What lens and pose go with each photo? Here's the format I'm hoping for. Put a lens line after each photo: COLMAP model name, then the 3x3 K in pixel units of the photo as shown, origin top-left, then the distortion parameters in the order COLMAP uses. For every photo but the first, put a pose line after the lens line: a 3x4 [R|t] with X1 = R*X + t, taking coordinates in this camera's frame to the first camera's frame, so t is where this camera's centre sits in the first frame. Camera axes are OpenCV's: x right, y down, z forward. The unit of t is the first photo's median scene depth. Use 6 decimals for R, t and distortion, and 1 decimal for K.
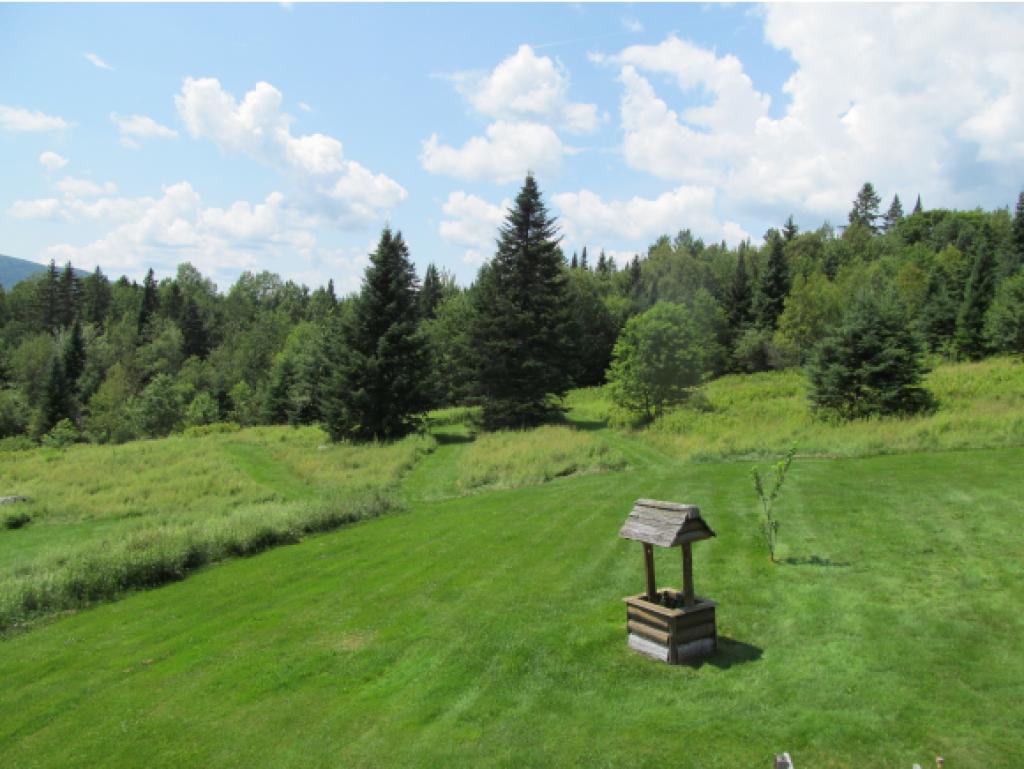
lens RADIAL K [[852.0, 0, 515.7], [0, 852.0, 376.9], [0, 0, 1]] dist [-0.056125, 0.020914]
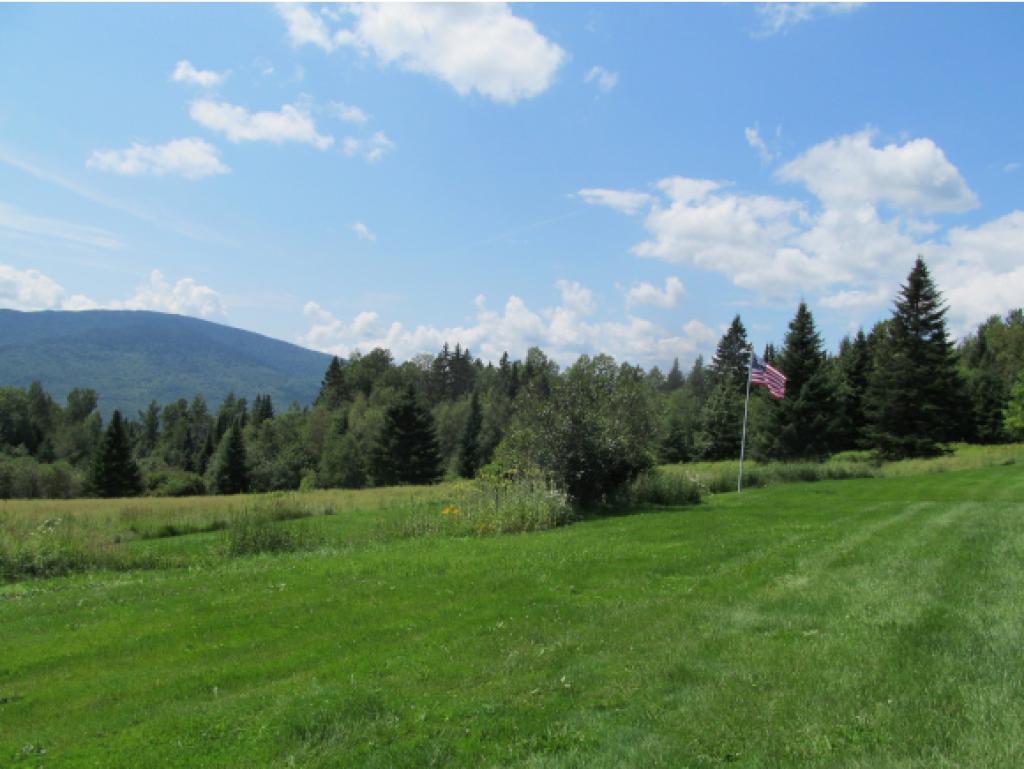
lens RADIAL K [[852.0, 0, 515.7], [0, 852.0, 376.9], [0, 0, 1]] dist [-0.056125, 0.020914]
pose [[0.952598, 0.000679, -0.304232, -0.118094], [-0.033984, 0.993976, -0.104193, 0.057420], [0.302329, 0.109593, 0.946883, -0.224438]]
